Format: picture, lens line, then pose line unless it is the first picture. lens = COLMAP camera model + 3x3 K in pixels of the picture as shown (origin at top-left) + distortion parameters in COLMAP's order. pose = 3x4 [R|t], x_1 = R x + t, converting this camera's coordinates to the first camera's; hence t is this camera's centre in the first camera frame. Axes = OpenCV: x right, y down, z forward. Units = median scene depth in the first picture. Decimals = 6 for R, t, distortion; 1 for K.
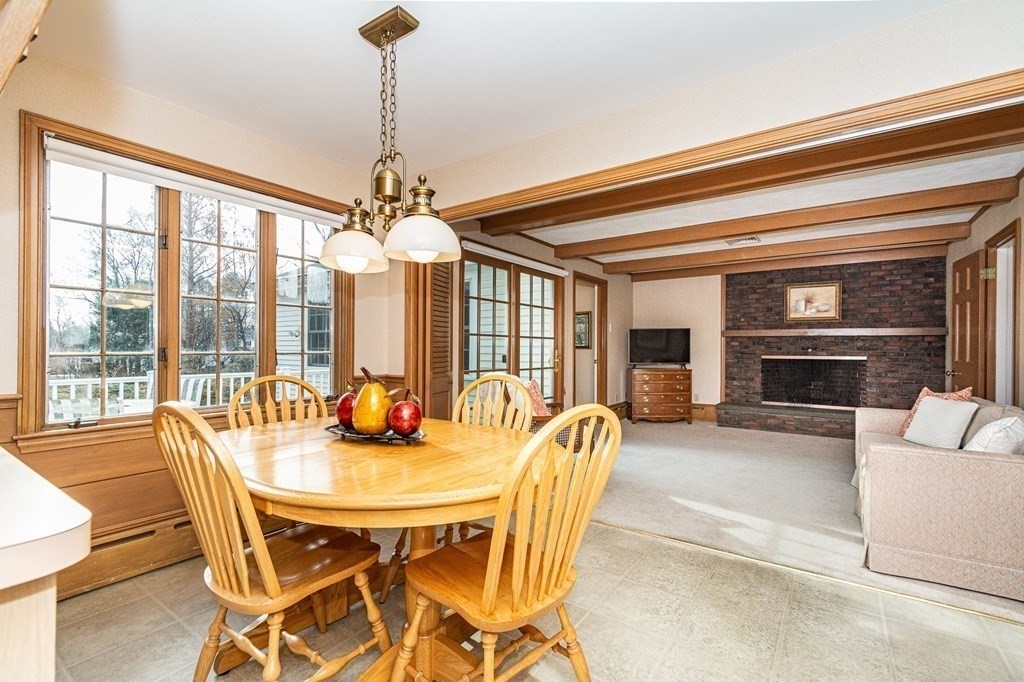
lens RADIAL K [[454.7, 0, 516.0], [0, 454.7, 345.3], [0, 0, 1]] dist [-0.001462, -0.000076]
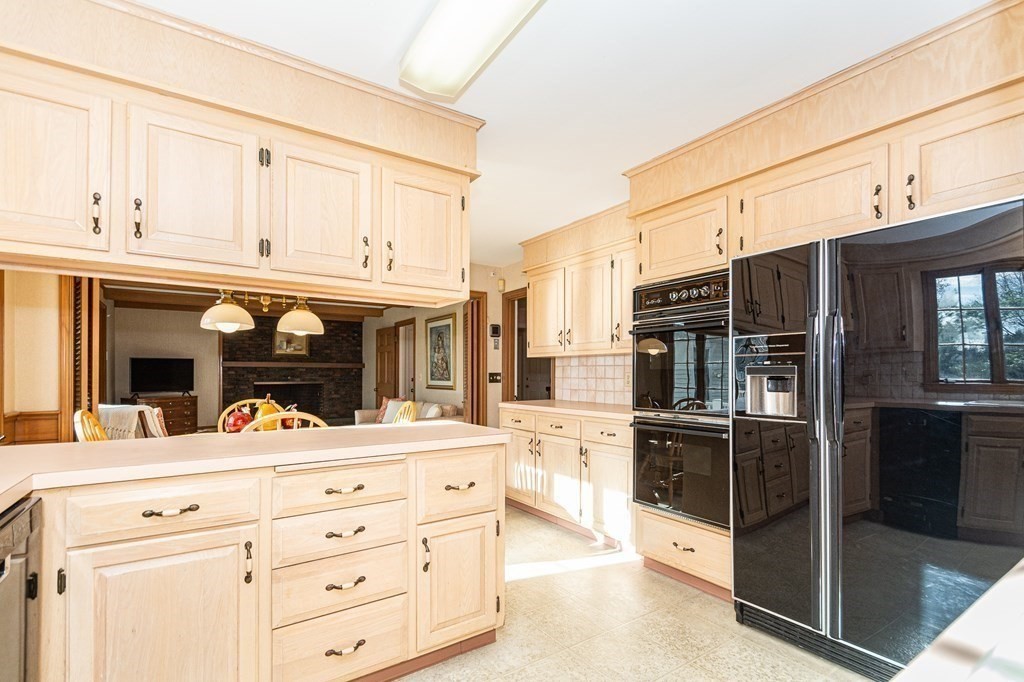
lens RADIAL K [[454.7, 0, 516.0], [0, 454.7, 371.8], [0, 0, 1]] dist [-0.001462, -0.000076]
pose [[0.383831, -0.001241, 0.923403, -0.395022], [-0.000222, 0.999999, 0.001436, -0.009206], [-0.923403, -0.000756, 0.383830, -0.185885]]
